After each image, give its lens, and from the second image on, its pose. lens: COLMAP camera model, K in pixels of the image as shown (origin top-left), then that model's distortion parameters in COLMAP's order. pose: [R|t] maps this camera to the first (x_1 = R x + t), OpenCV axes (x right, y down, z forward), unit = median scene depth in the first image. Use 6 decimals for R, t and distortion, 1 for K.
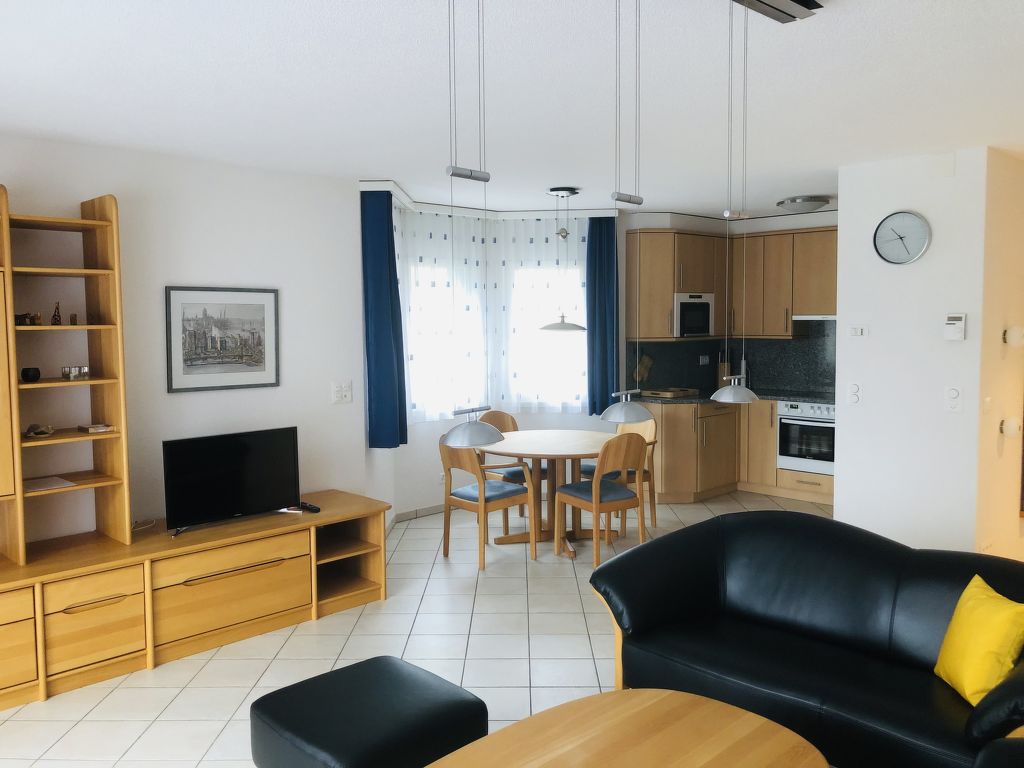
lens RADIAL K [[850.0, 0, 514.5], [0, 850.0, 383.4], [0, 0, 1]] dist [0.007433, -0.001524]
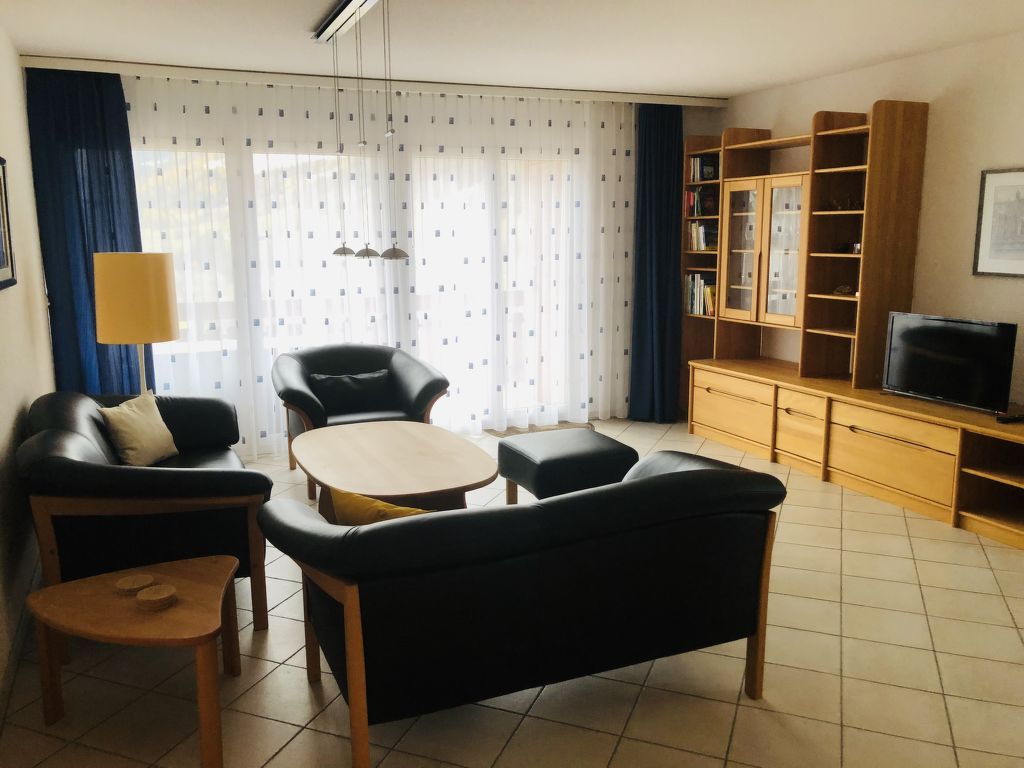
lens RADIAL K [[850.0, 0, 511.7], [0, 850.0, 382.7], [0, 0, 1]] dist [0.007433, -0.001524]
pose [[-0.353173, 0.181584, -0.917767, 1.684623], [-0.059291, 0.974667, 0.215659, -0.113160], [0.933678, 0.130580, -0.333459, 1.816958]]
